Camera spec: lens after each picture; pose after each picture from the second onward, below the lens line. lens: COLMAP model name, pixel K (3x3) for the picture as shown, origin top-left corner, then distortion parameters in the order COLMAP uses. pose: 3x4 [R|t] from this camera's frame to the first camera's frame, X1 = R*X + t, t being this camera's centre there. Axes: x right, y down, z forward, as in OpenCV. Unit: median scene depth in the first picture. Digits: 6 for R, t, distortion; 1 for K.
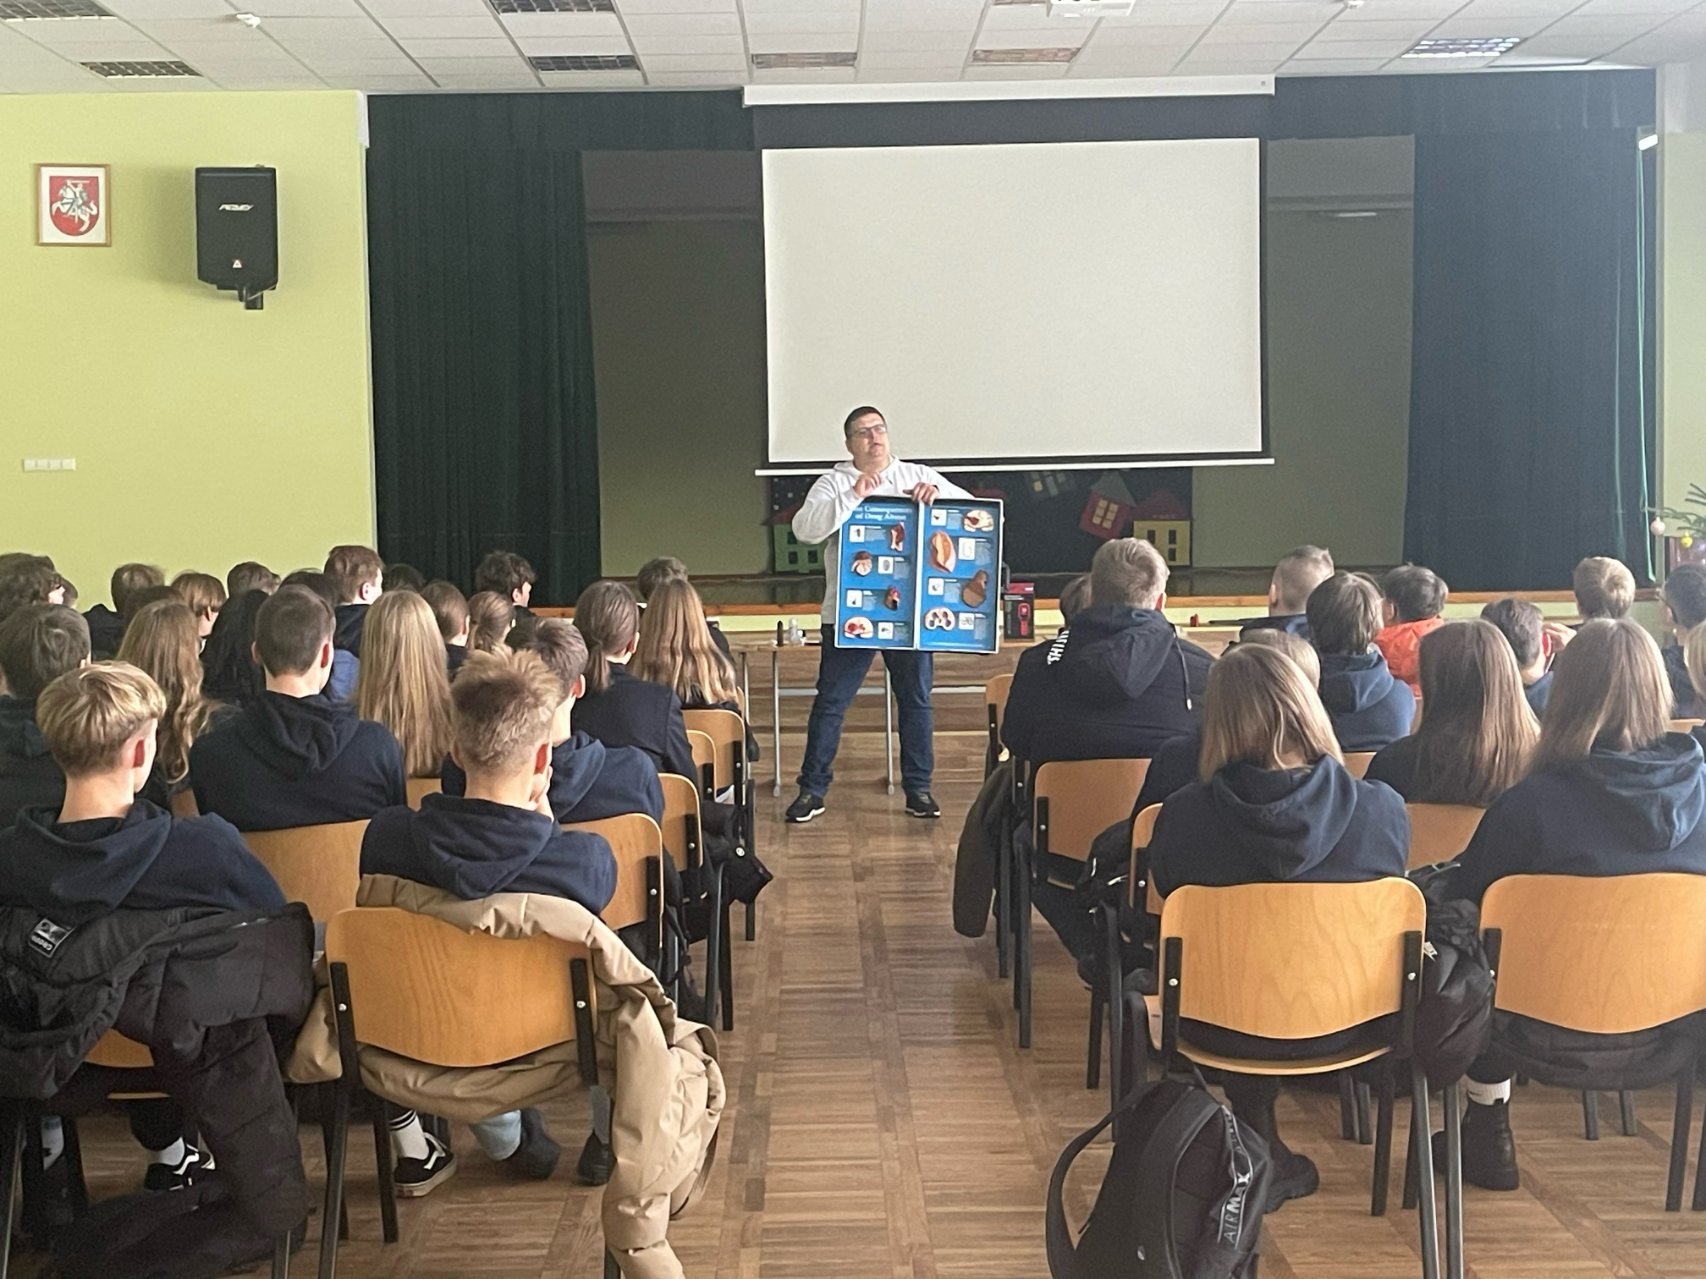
lens RADIAL K [[2611.0, 0, 853.0], [0, 2611.0, 639.5], [0, 0, 1]] dist [0.054593, -0.090621]
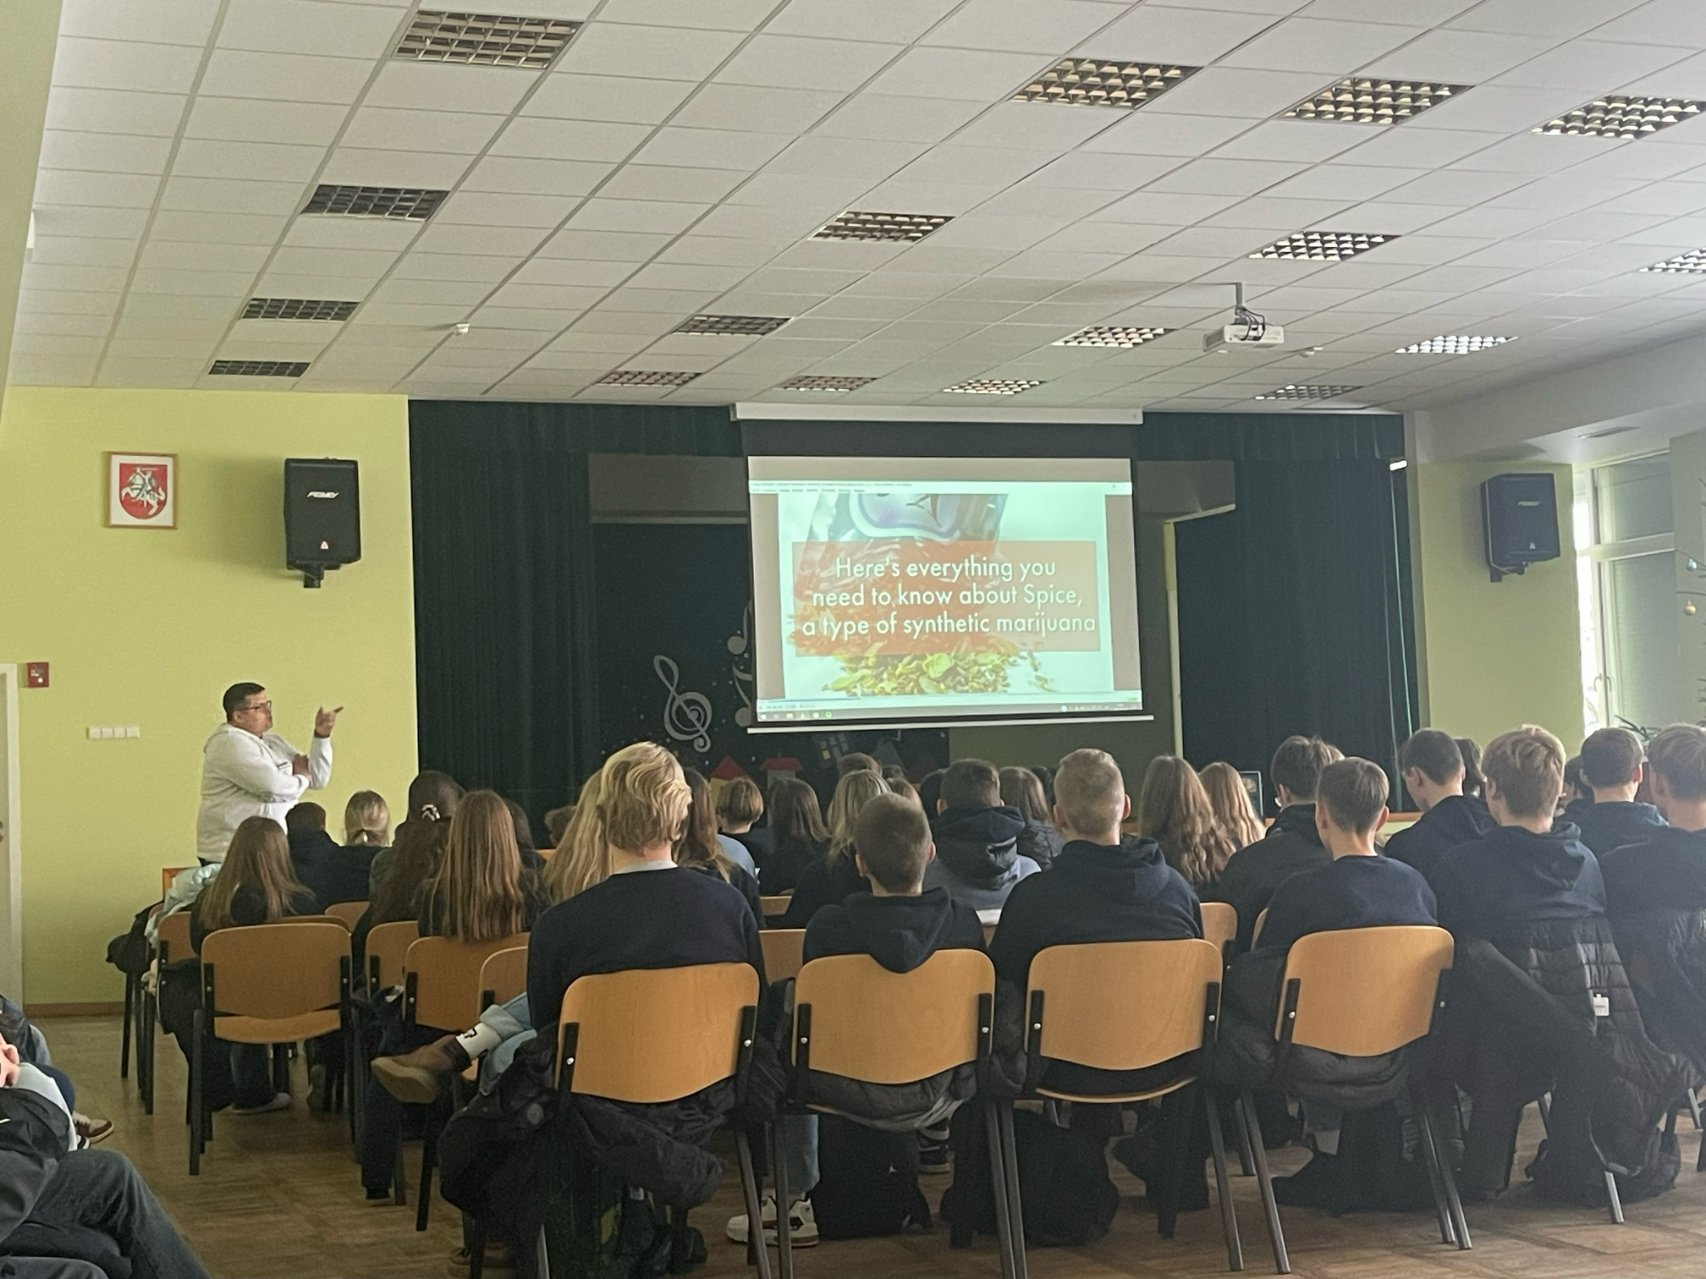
lens RADIAL K [[2402.5, 0, 853.0], [0, 2402.5, 639.5], [0, 0, 1]] dist [0.062802, 0.059815]
pose [[0.939191, 0.000592, 0.343395, -0.363342], [0.042911, 0.991958, -0.119071, 0.024962], [-0.340704, 0.126565, 0.931613, -0.011684]]
